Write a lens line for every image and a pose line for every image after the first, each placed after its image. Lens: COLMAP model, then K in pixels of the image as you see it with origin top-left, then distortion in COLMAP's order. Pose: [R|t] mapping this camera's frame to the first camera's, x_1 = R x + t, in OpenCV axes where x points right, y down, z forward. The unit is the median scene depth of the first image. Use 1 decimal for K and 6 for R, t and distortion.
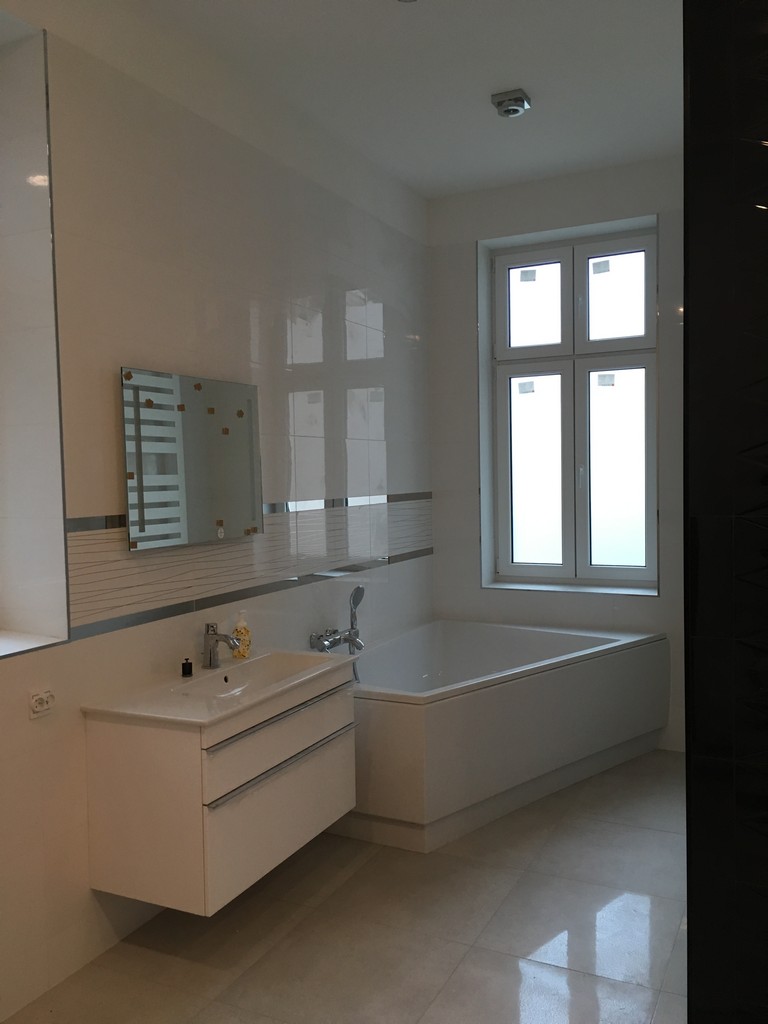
lens RADIAL K [[860.0, 0, 384.0], [0, 860.0, 512.0], [0, 0, 1]] dist [0.078037, -0.107798]
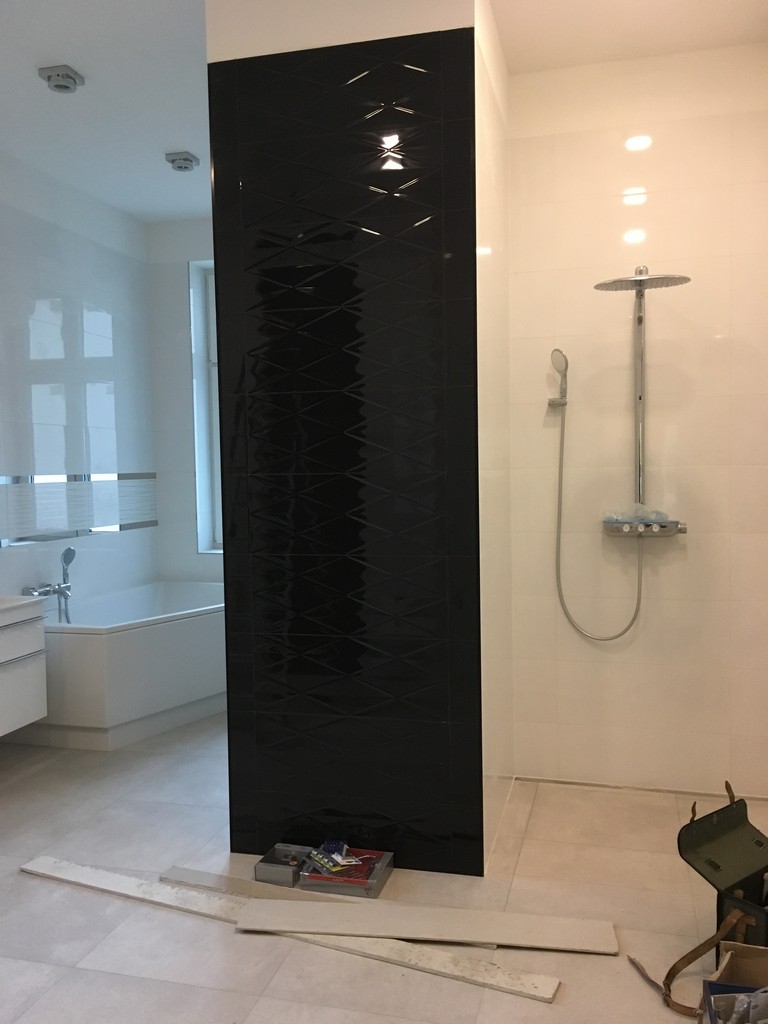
lens RADIAL K [[860.0, 0, 384.0], [0, 860.0, 512.0], [0, 0, 1]] dist [0.078037, -0.107798]
pose [[0.982334, -0.006959, 0.187004, 0.222502], [0.005880, 0.999963, 0.006323, 0.039238], [-0.187041, -0.005112, 0.982339, -0.345540]]
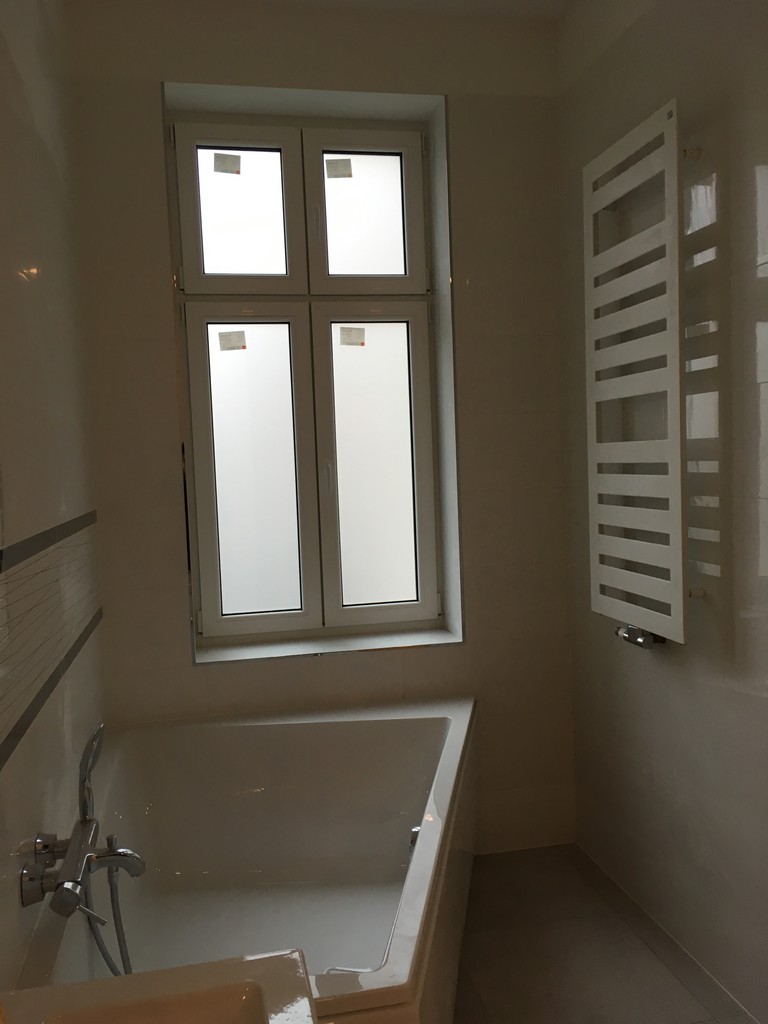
lens RADIAL K [[860.0, 0, 384.0], [0, 860.0, 512.0], [0, 0, 1]] dist [0.078037, -0.107798]
pose [[0.789034, -0.050159, 0.612299, -0.064870], [0.051730, 0.998546, 0.015138, -0.009373], [-0.612168, 0.019730, 0.790482, 0.190084]]
